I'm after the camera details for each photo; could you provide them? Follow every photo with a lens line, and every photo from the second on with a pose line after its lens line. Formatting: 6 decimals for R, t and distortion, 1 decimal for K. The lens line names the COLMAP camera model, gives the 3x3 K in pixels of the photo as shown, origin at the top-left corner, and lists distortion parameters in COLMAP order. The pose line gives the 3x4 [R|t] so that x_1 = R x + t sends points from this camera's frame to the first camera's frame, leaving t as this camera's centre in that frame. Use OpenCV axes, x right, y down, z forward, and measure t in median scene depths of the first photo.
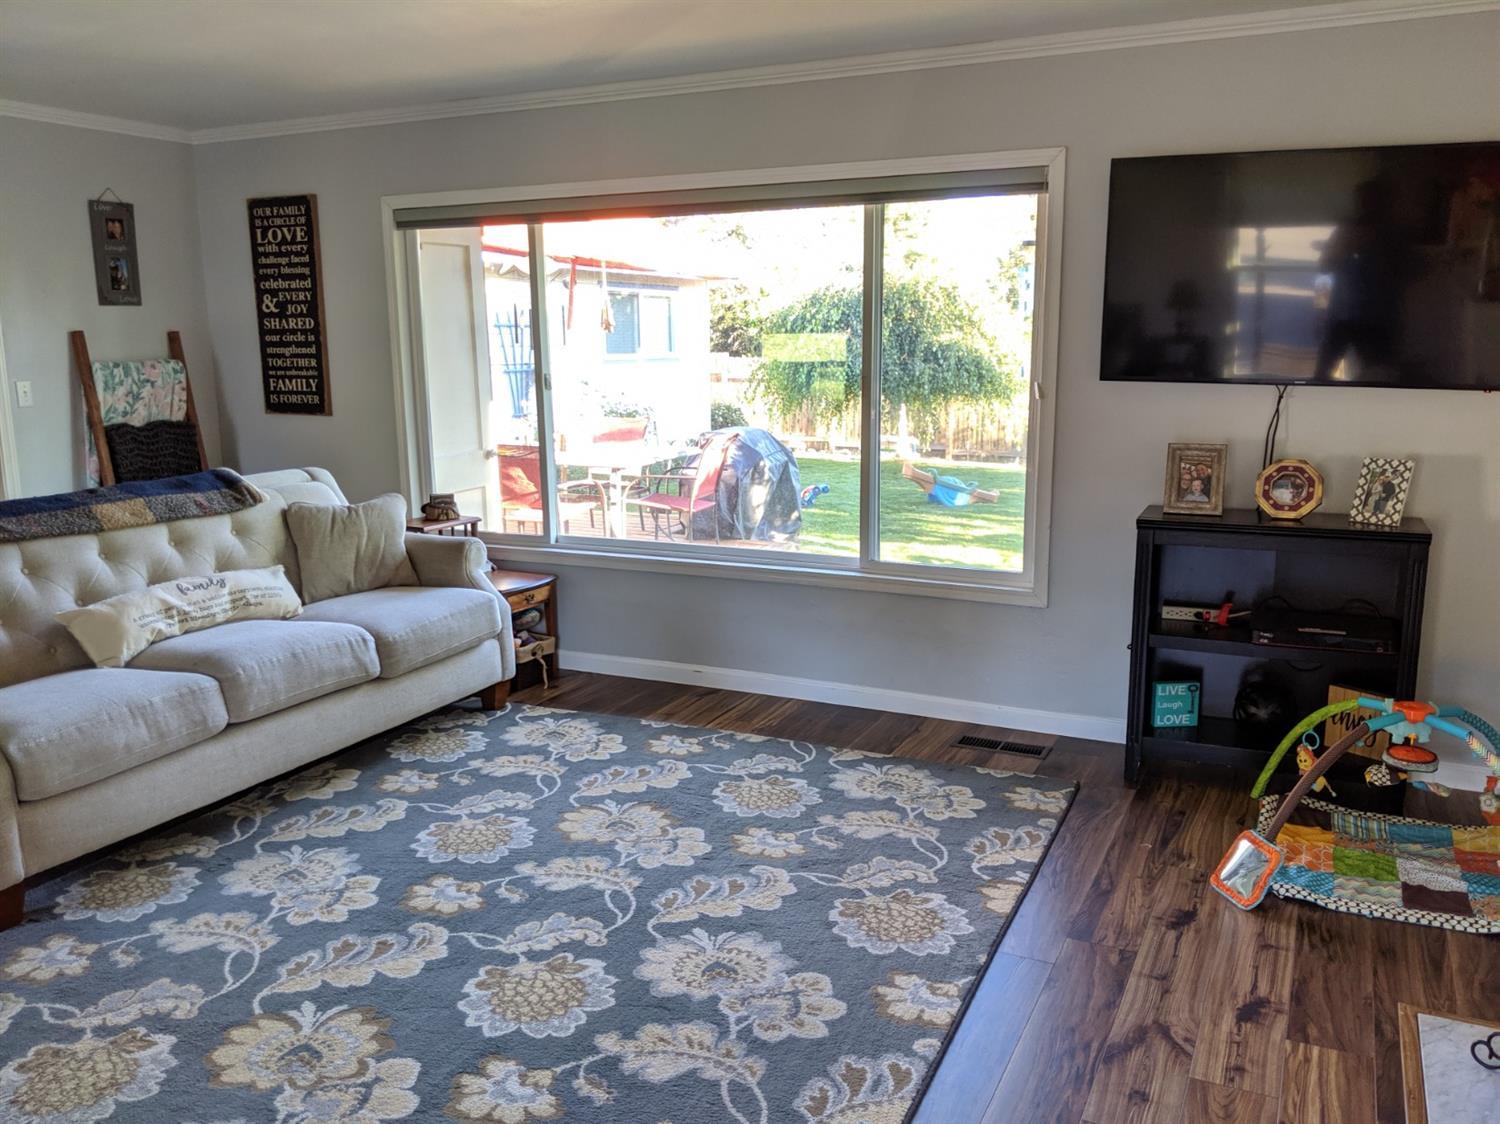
lens RADIAL K [[1205.1, 0, 779.4], [0, 1205.1, 562.7], [0, 0, 1]] dist [0.048954, -0.084843]
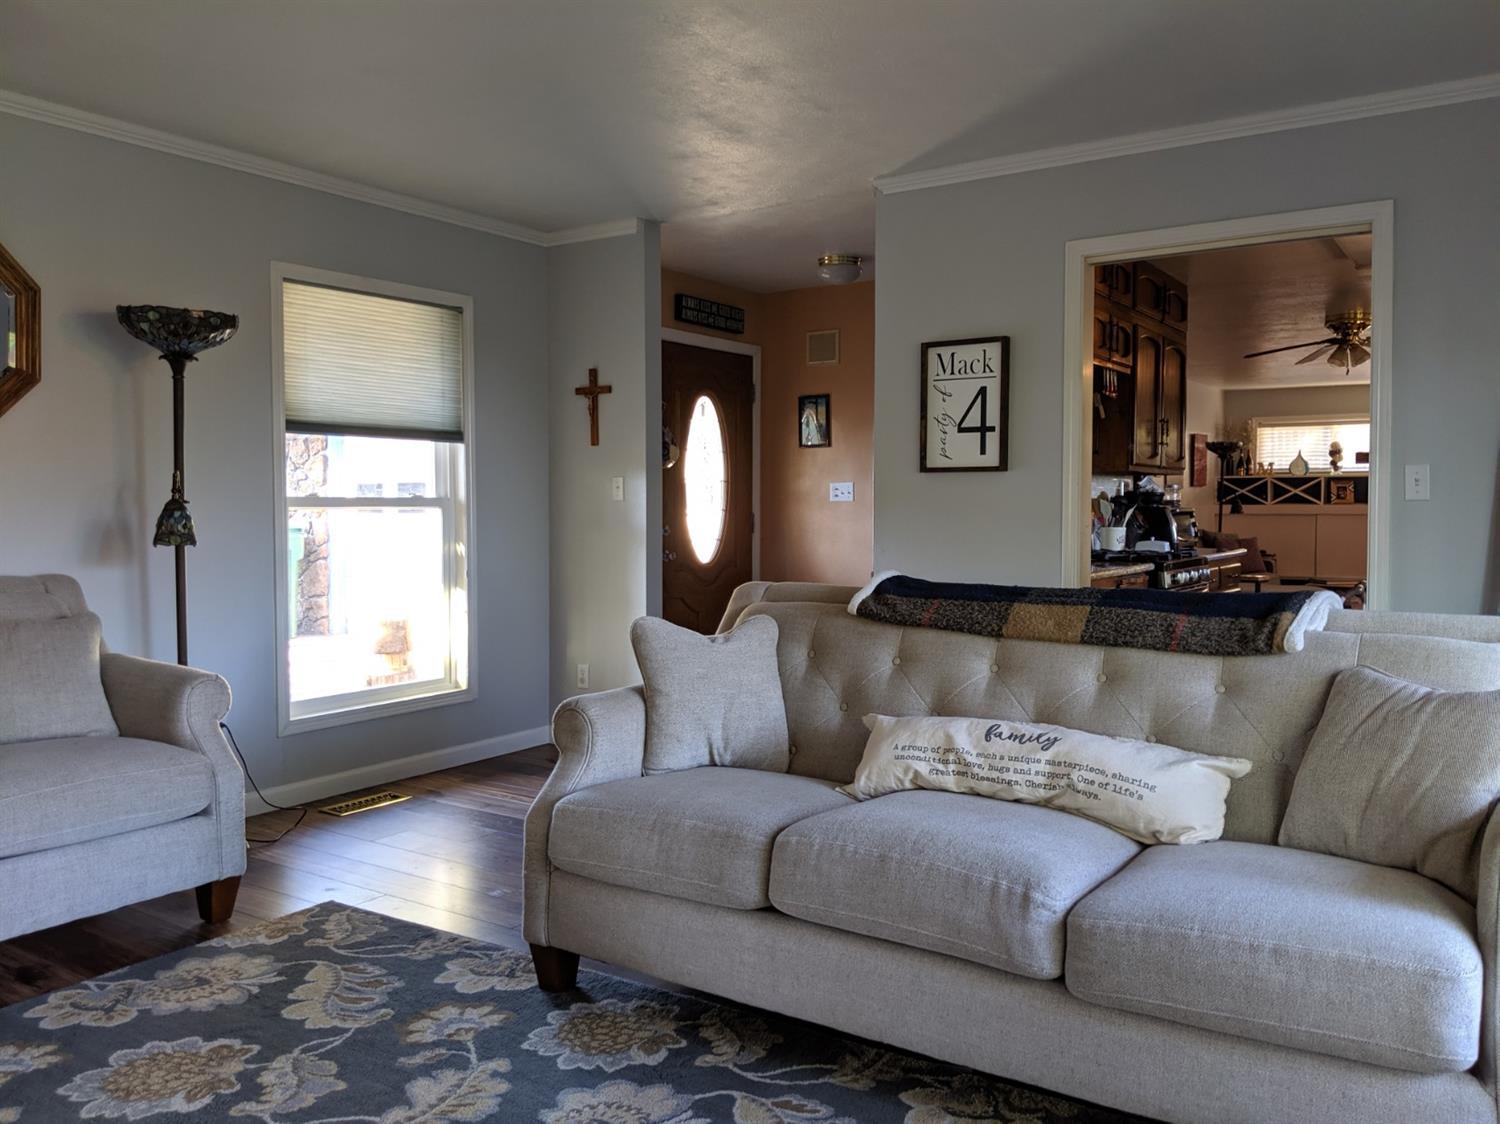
lens RADIAL K [[1196.9, 0, 751.3], [0, 1196.9, 562.2], [0, 0, 1]] dist [0.043512, -0.085000]
pose [[-0.155767, 0.056021, -0.986204, 0.196419], [-0.183440, 0.979383, 0.084608, -0.107055], [0.970611, 0.194088, -0.142279, 0.964255]]
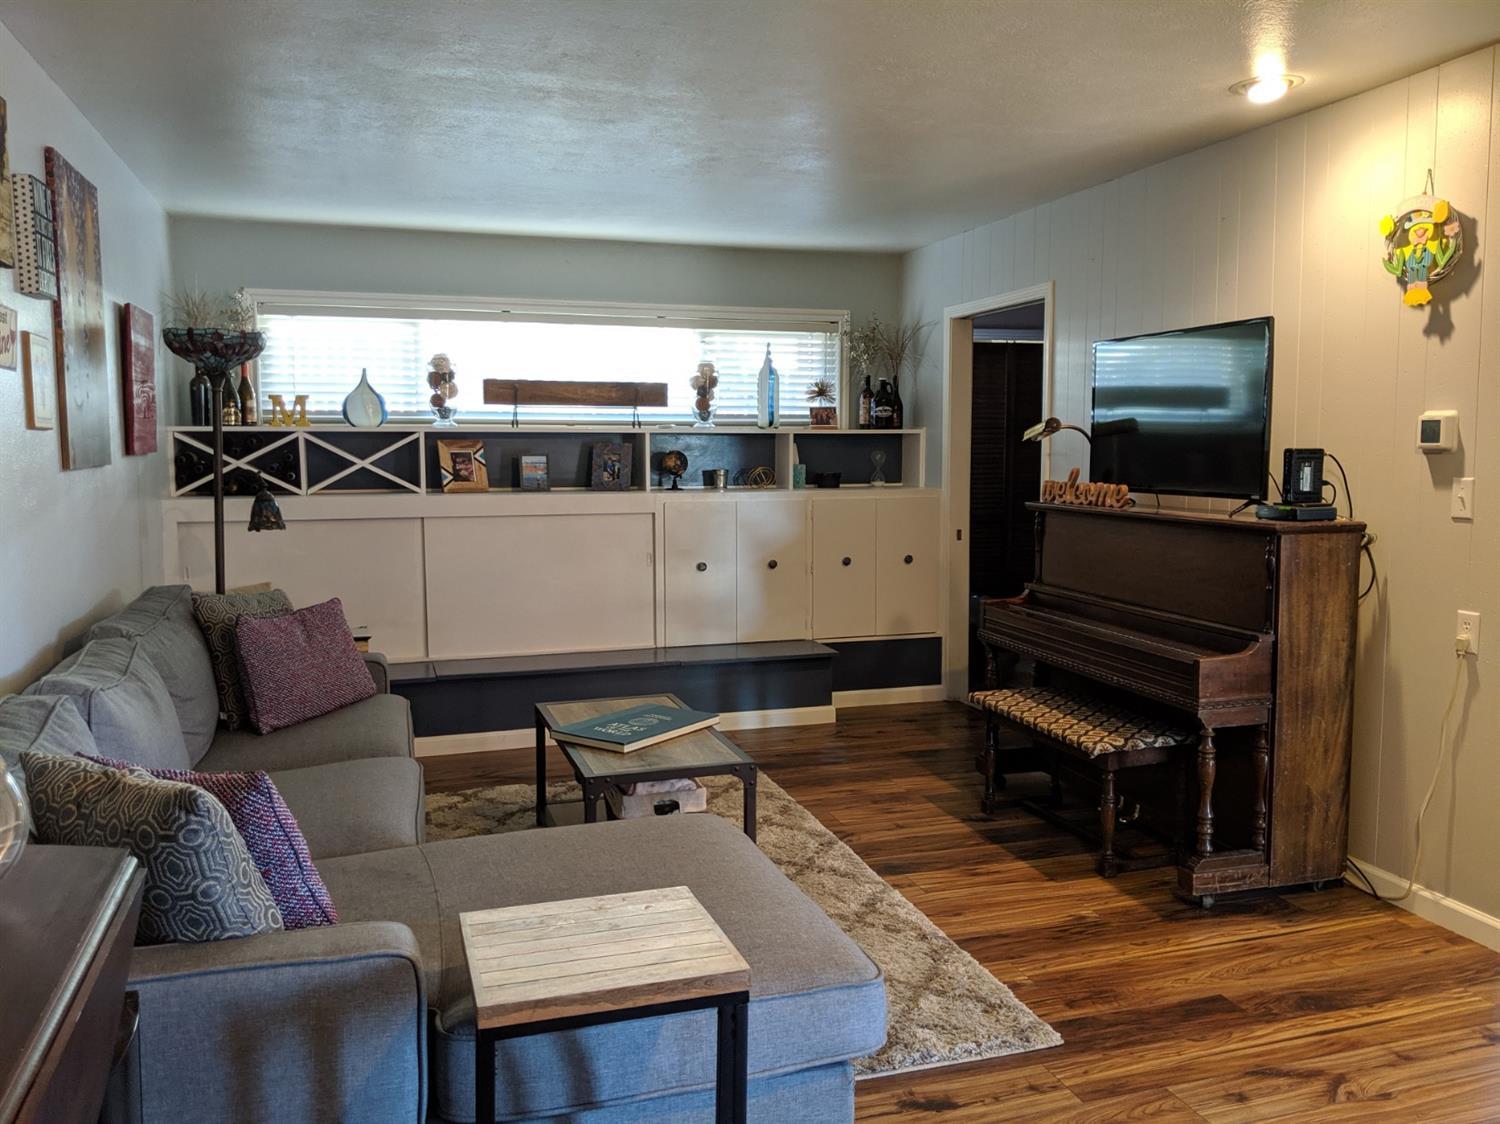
lens RADIAL K [[1196.9, 0, 751.3], [0, 1196.9, 562.2], [0, 0, 1]] dist [0.043512, -0.085000]
pose [[0.684804, 0.073366, -0.725024, -1.932994], [-0.138525, 0.989884, -0.030672, -0.195884], [0.715440, 0.121438, 0.688040, 1.263994]]
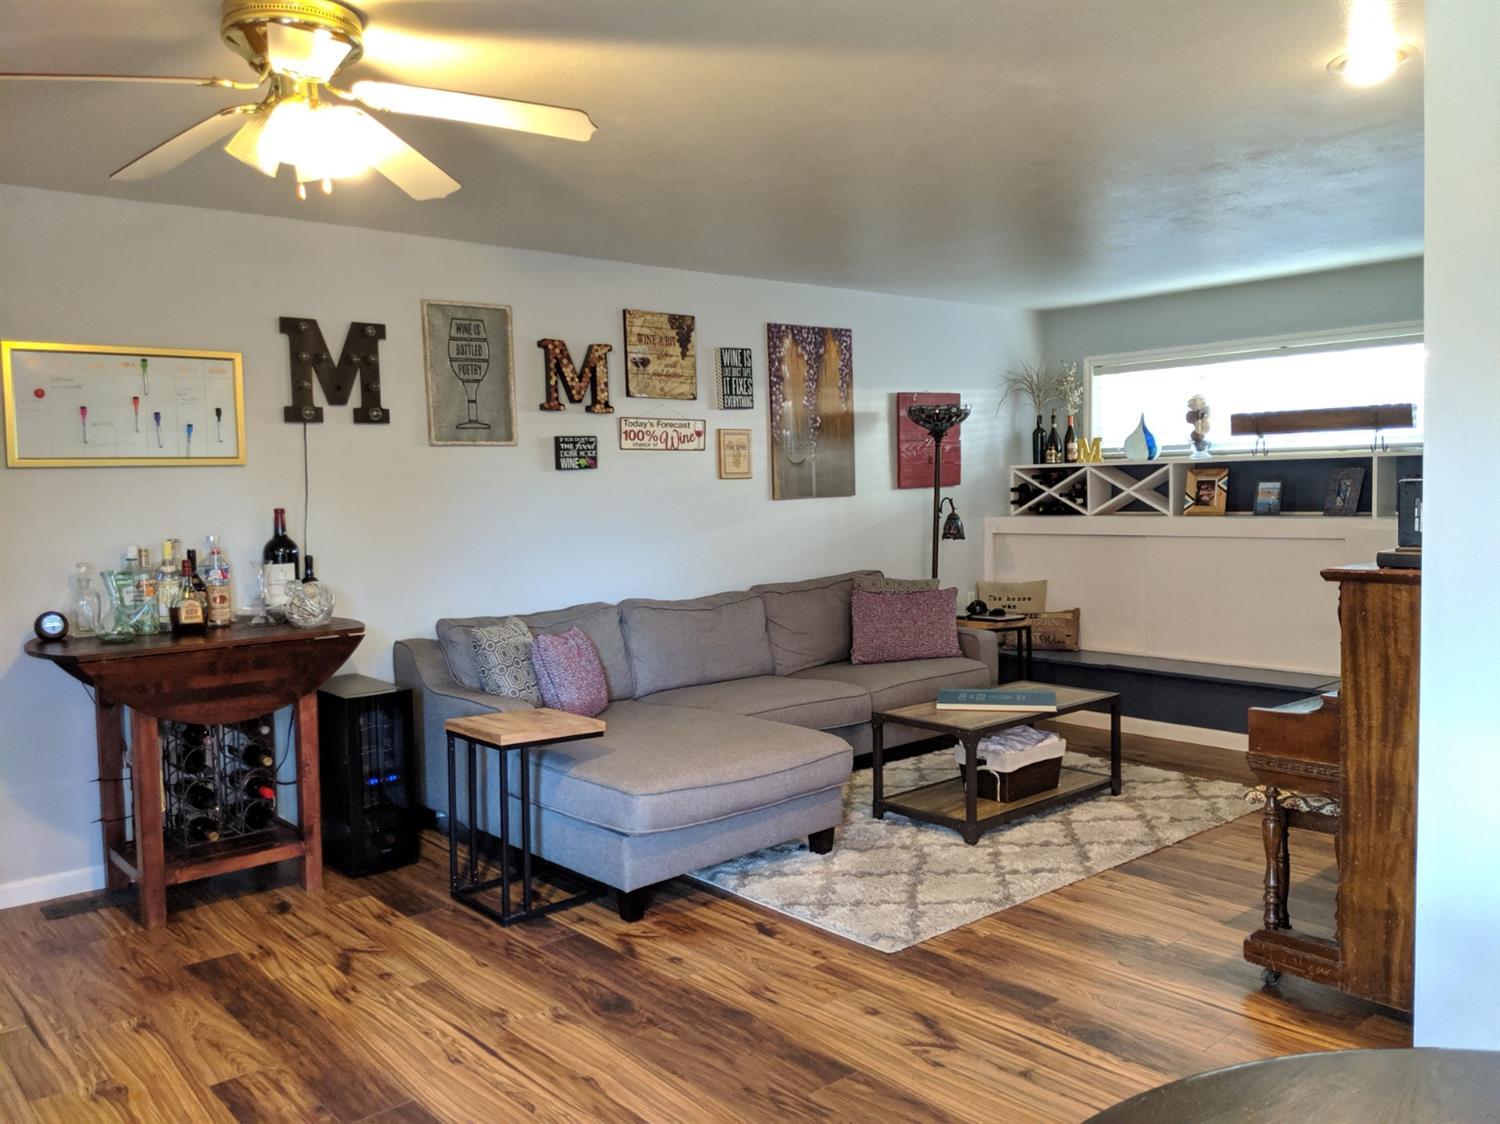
lens RADIAL K [[1196.9, 0, 751.3], [0, 1196.9, 562.2], [0, 0, 1]] dist [0.043512, -0.085000]
pose [[-0.405980, 0.075824, -0.910731, -1.462258], [-0.145256, 0.978530, 0.146220, -0.365955], [0.902264, 0.191652, -0.386249, 2.102792]]
